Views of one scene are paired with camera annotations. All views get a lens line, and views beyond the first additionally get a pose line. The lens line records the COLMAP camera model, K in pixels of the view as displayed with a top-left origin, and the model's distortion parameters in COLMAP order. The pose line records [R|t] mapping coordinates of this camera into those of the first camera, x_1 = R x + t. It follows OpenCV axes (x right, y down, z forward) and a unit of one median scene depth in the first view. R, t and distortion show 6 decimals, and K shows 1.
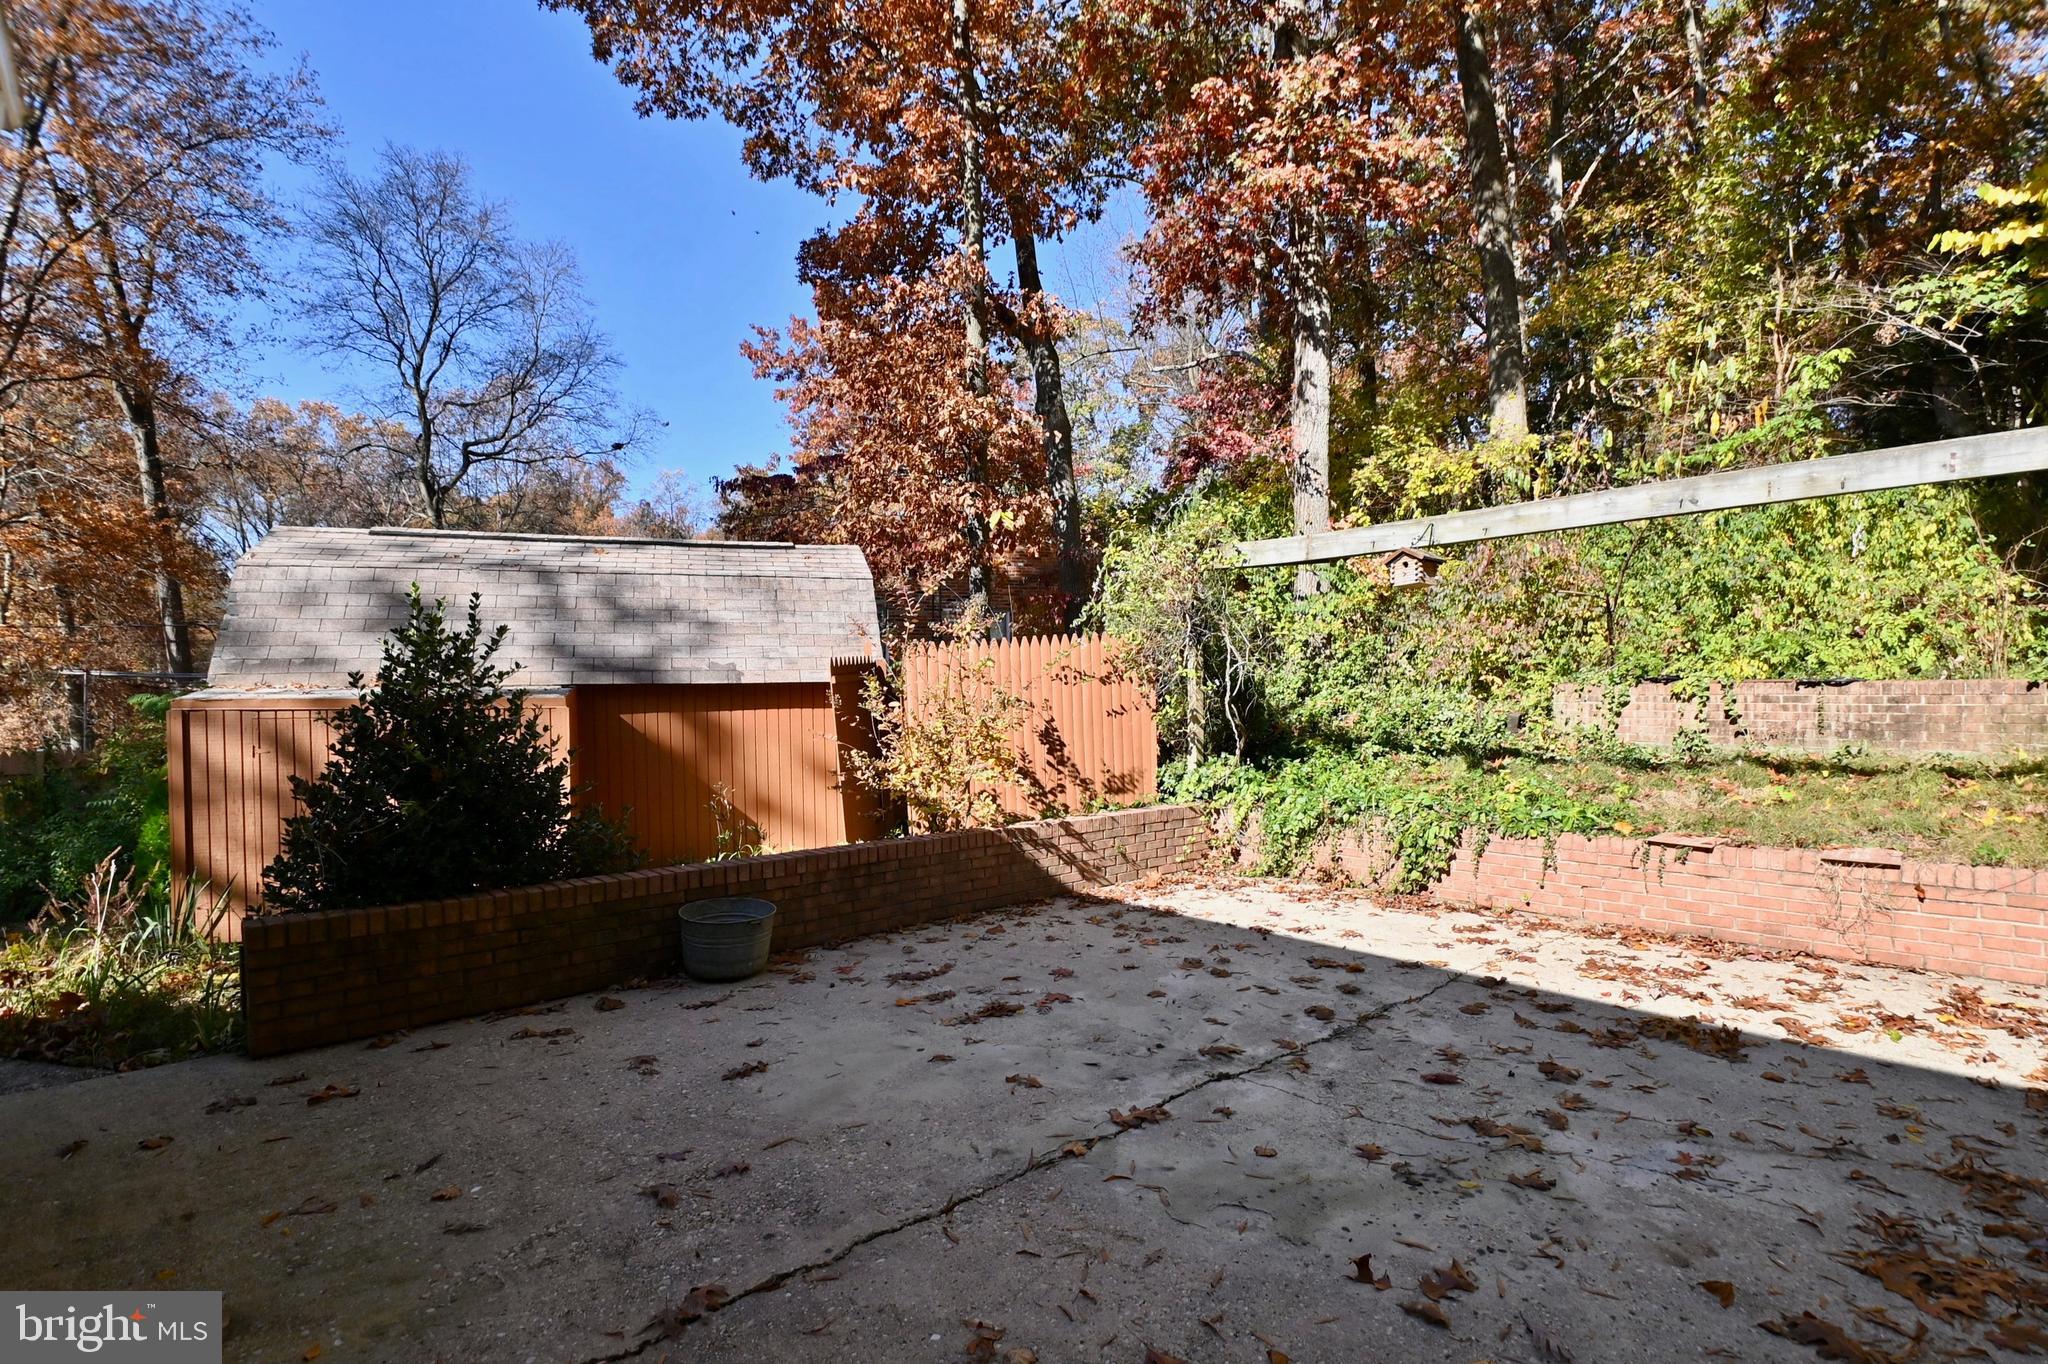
lens RADIAL K [[907.5, 0, 1019.5], [0, 907.5, 711.8], [0, 0, 1]] dist [0.013006, -0.020634]
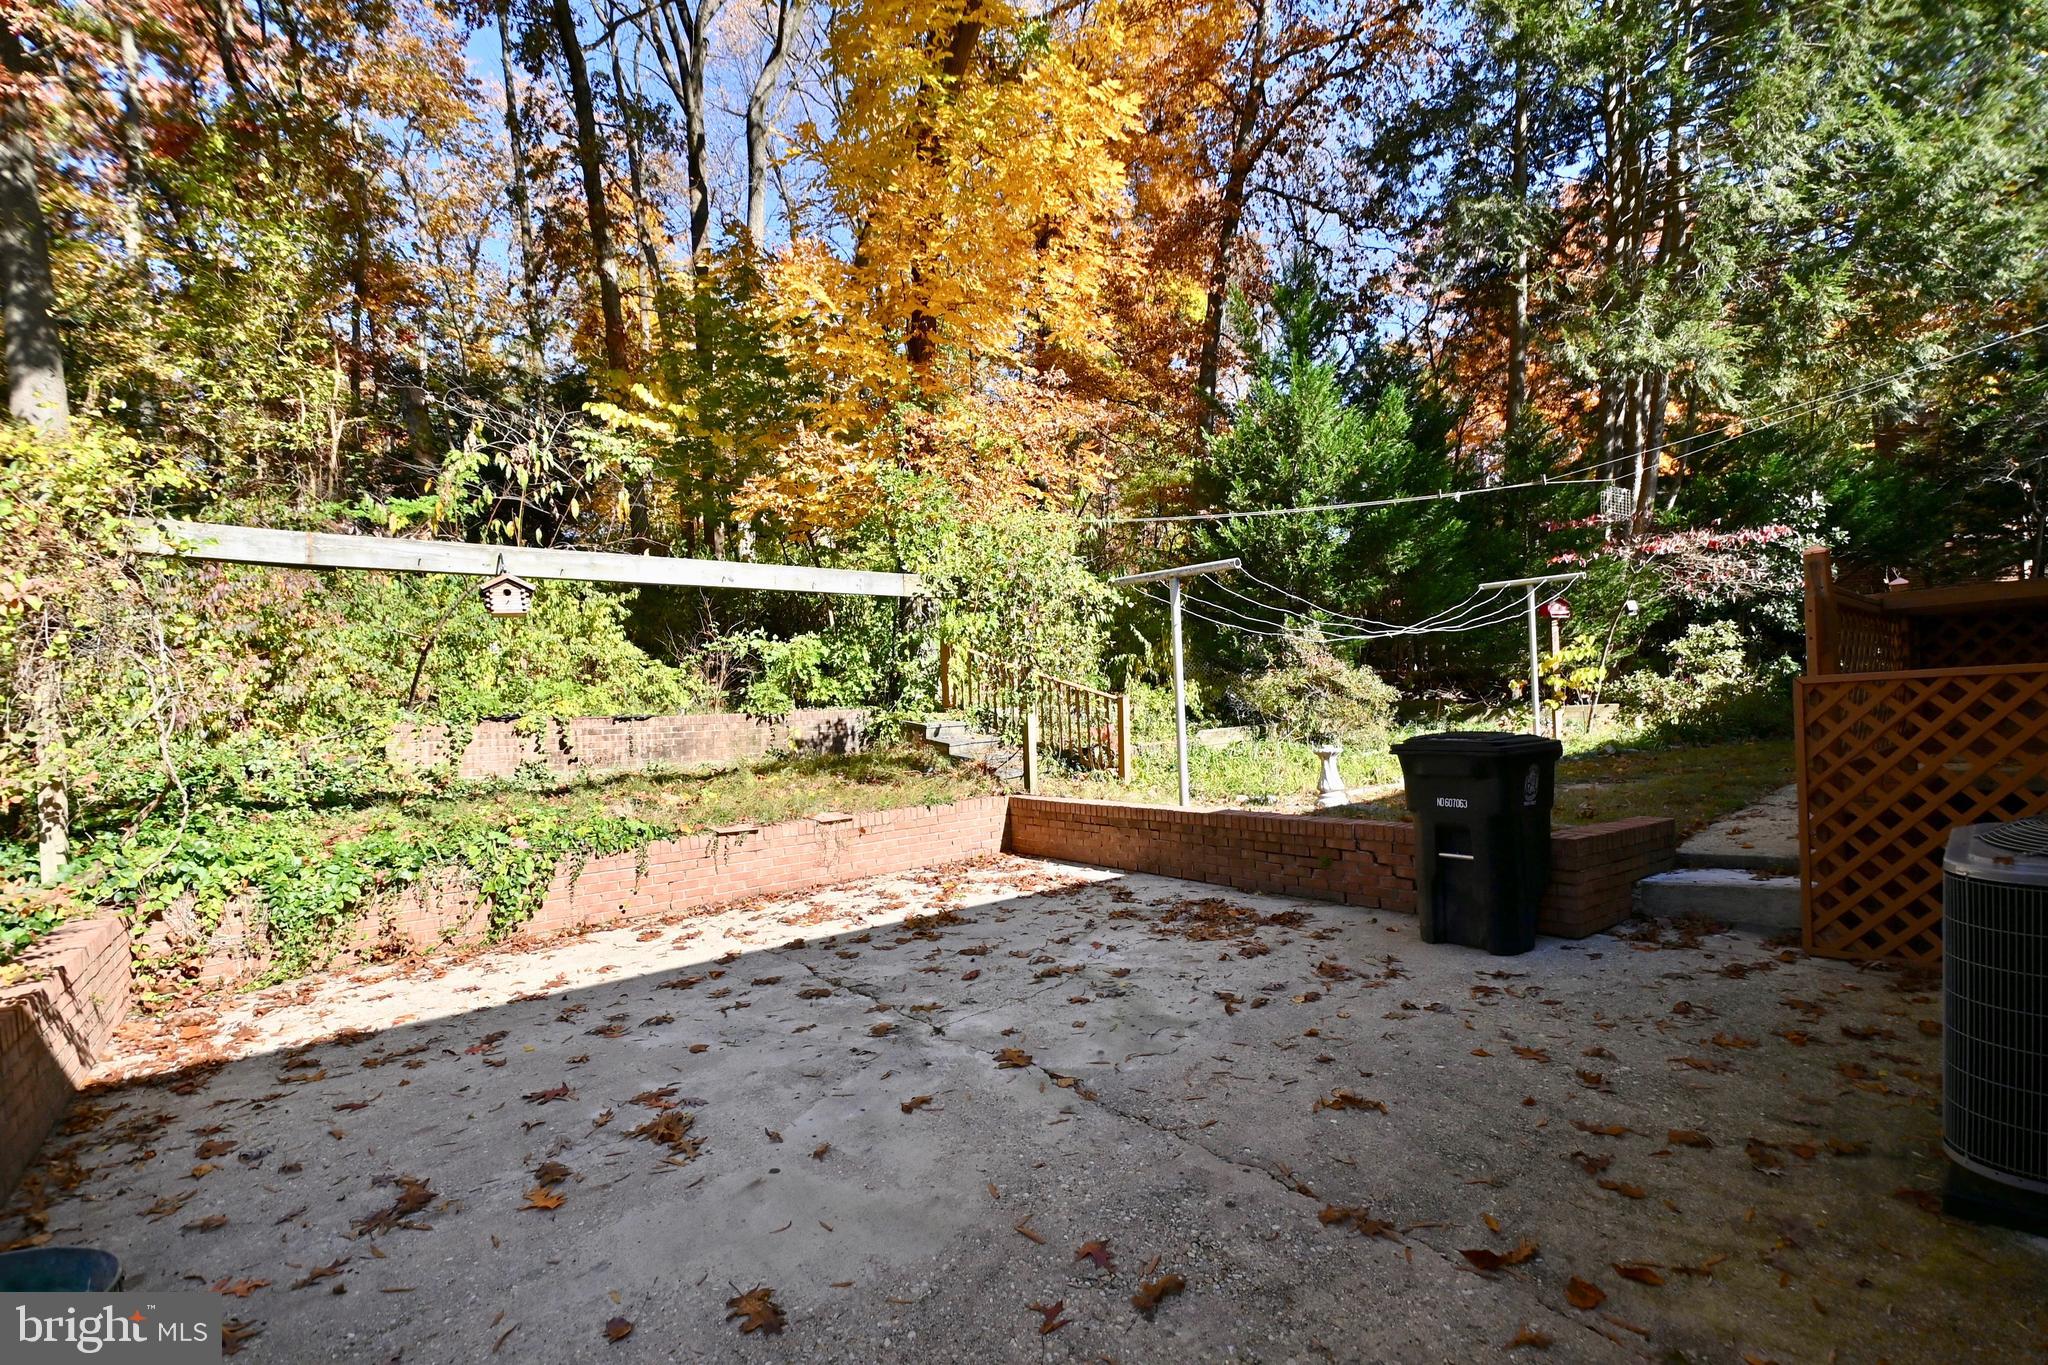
lens RADIAL K [[907.5, 0, 1019.5], [0, 907.5, 712.3], [0, 0, 1]] dist [0.013006, -0.020634]
pose [[0.060904, 0.012771, 0.998062, -0.647744], [0.057258, 0.998227, -0.016267, 0.021524], [-0.996500, 0.058138, 0.060065, 0.578561]]
